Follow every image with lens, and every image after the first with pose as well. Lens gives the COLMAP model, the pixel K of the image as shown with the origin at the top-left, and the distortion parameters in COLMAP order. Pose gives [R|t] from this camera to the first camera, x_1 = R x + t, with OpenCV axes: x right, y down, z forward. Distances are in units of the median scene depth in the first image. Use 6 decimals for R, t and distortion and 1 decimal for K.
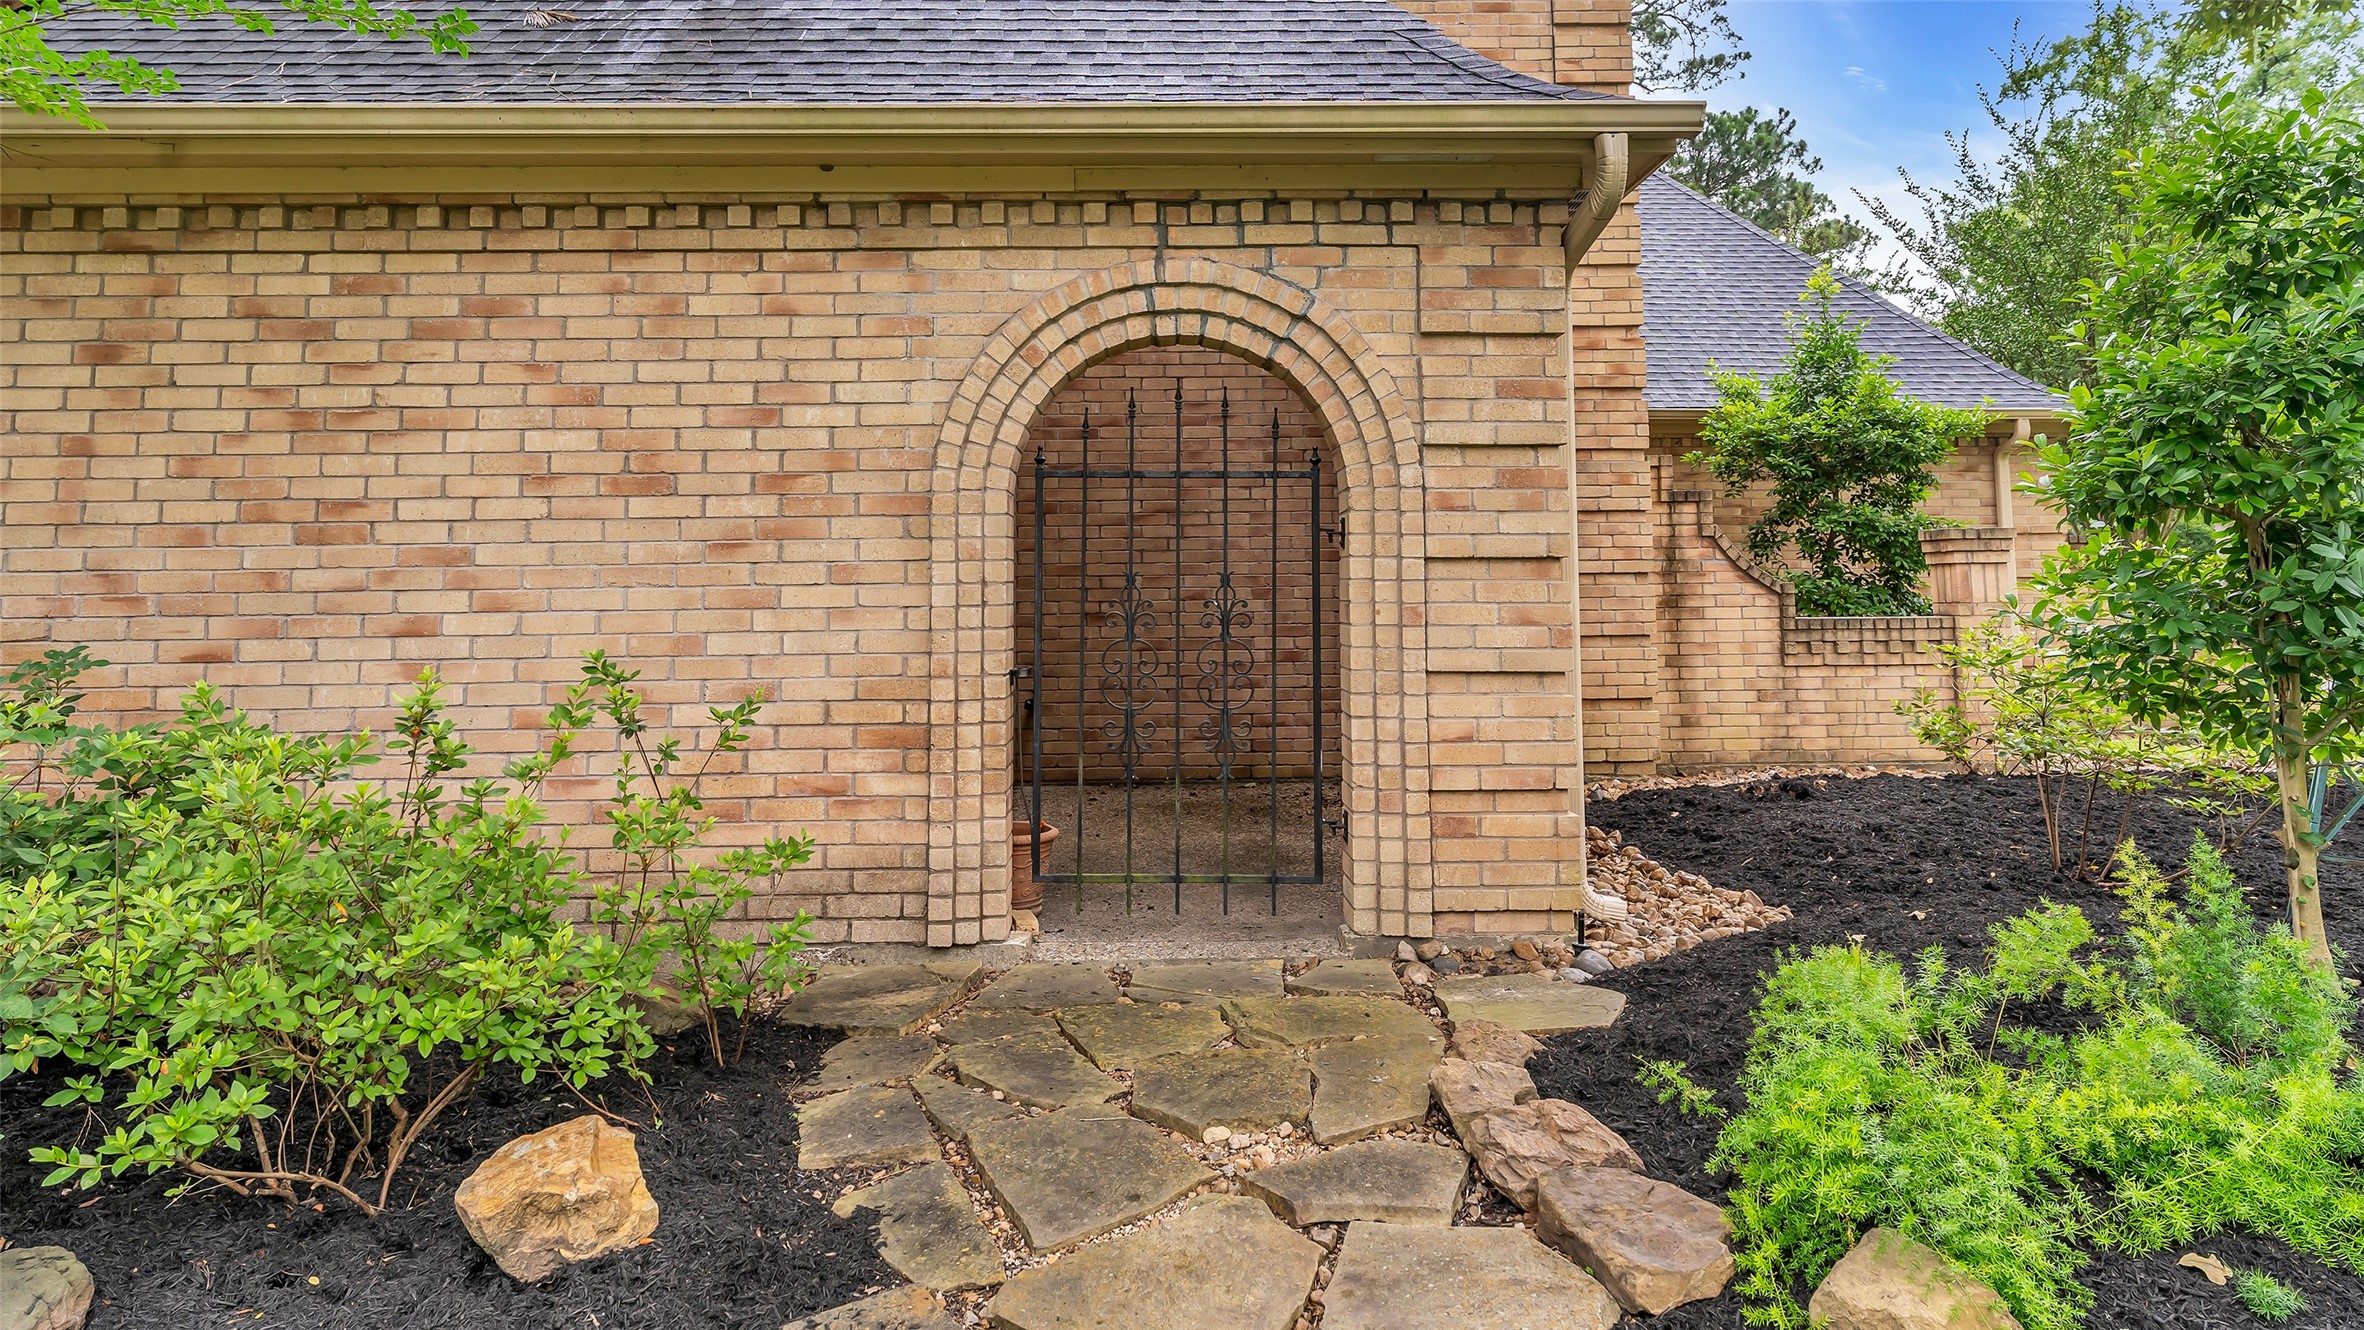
lens RADIAL K [[1403.8, 0, 1078.3], [0, 1403.8, 451.6], [0, 0, 1]] dist [0.002124, 0.000406]
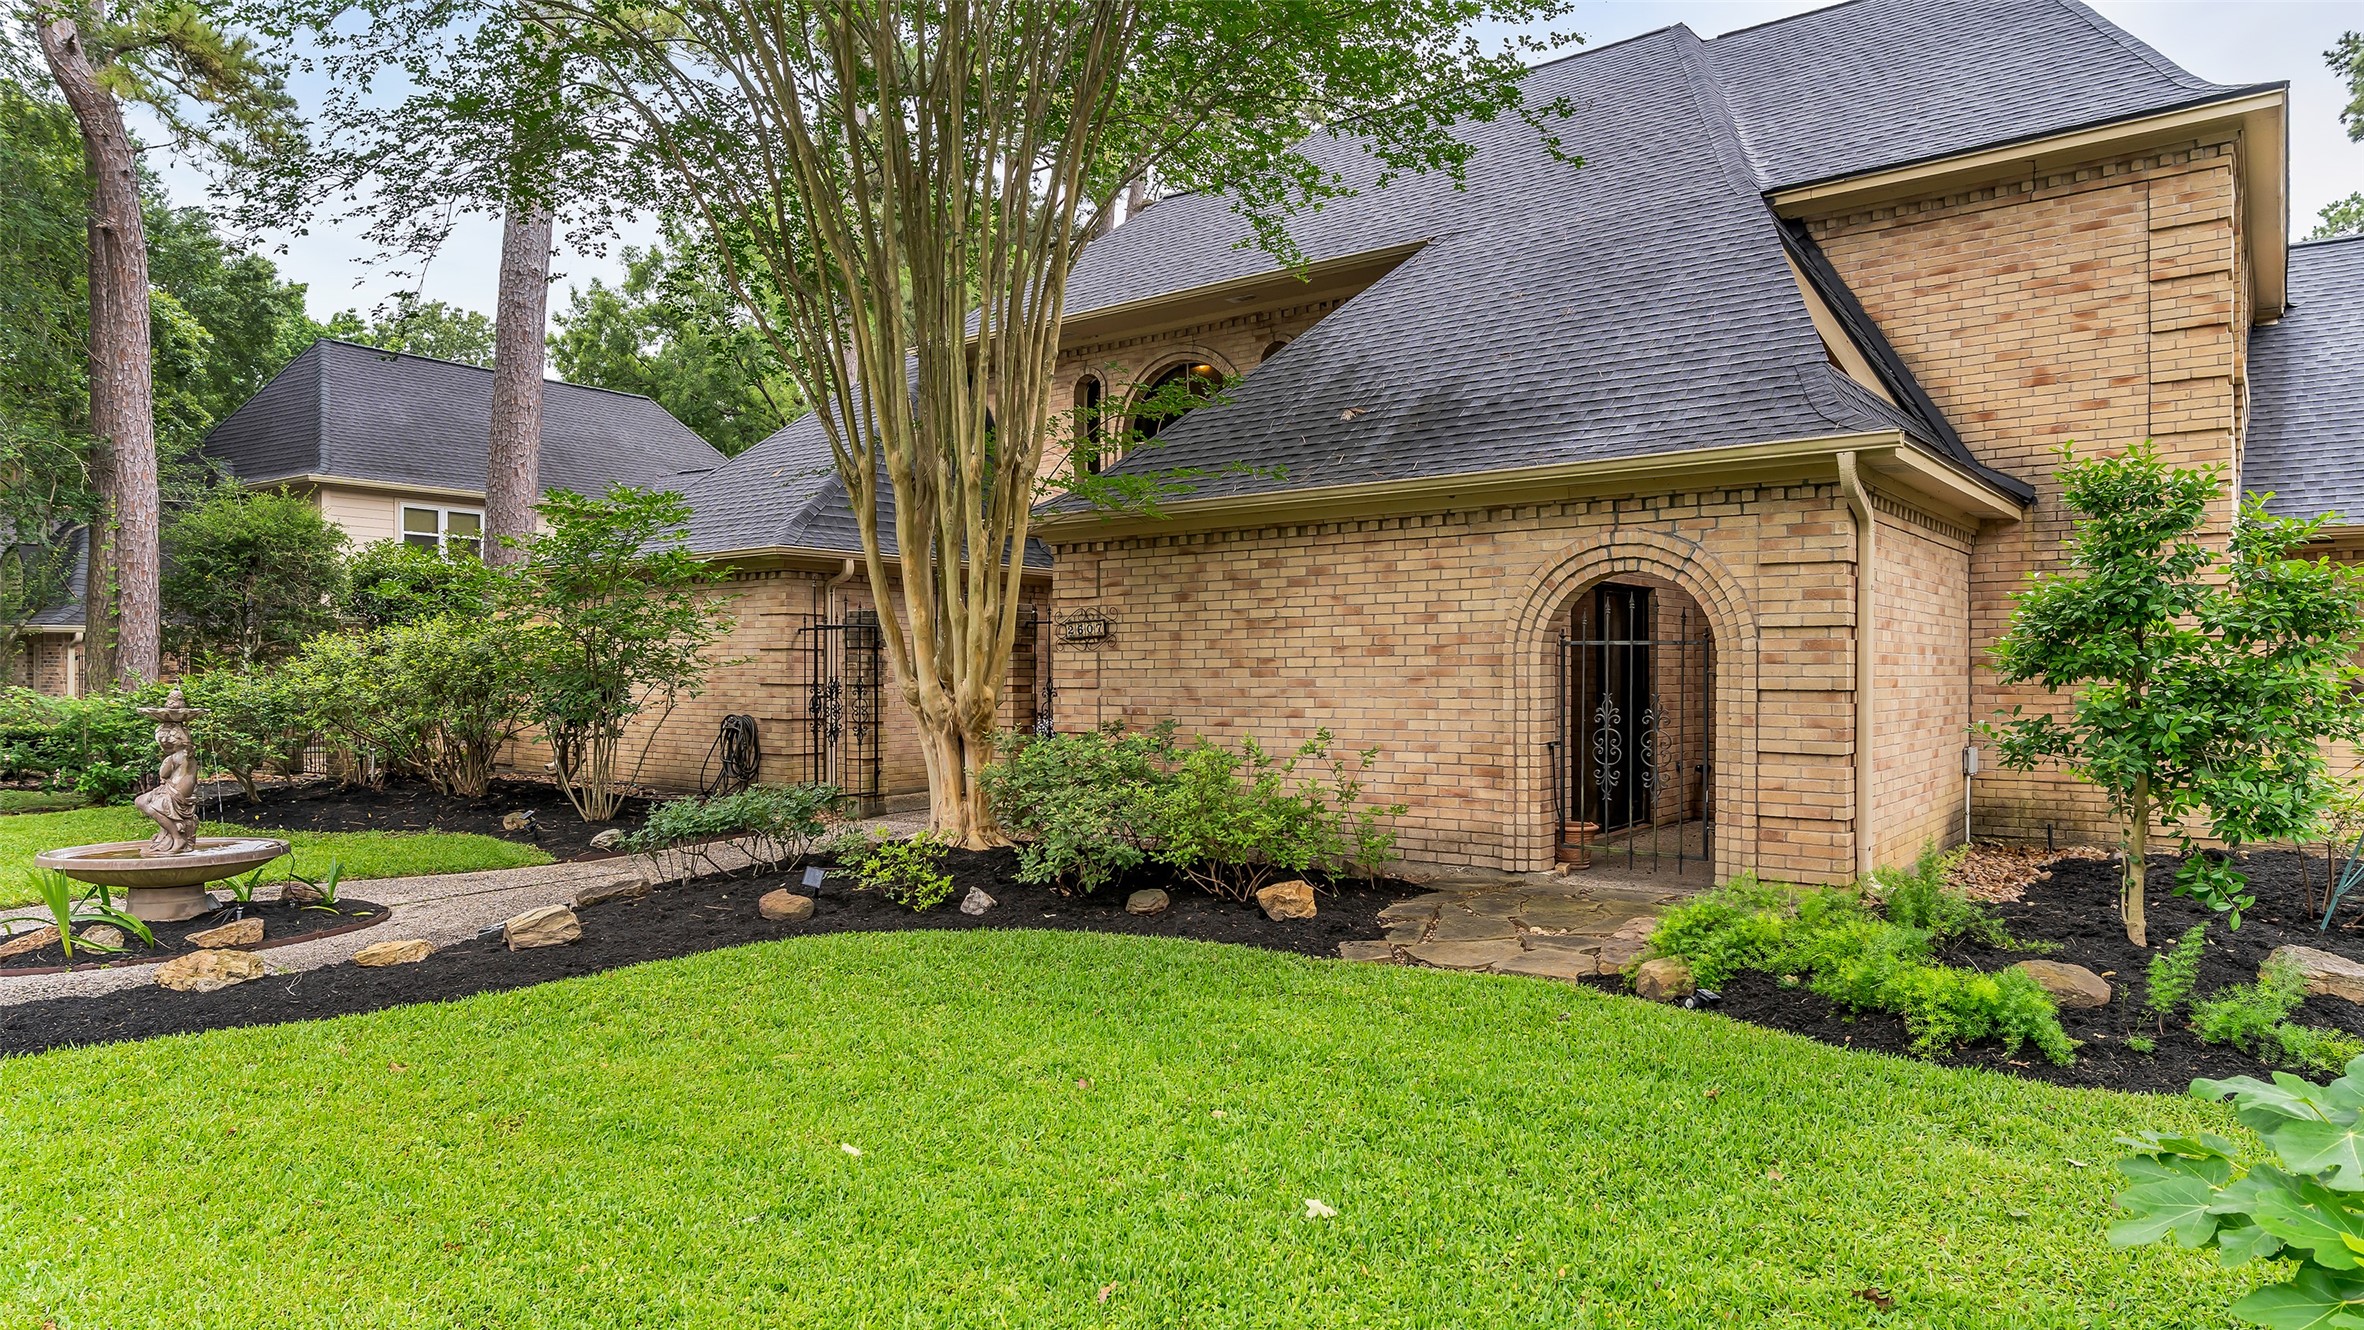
lens RADIAL K [[1403.8, 0, 1181.7], [0, 1403.8, 667.4], [0, 0, 1]] dist [0.002124, 0.000406]
pose [[0.780801, 0.005053, -0.624760, 0.801639], [0.060078, 0.994726, 0.083130, -0.149060], [0.621885, -0.102442, 0.776379, -0.872457]]
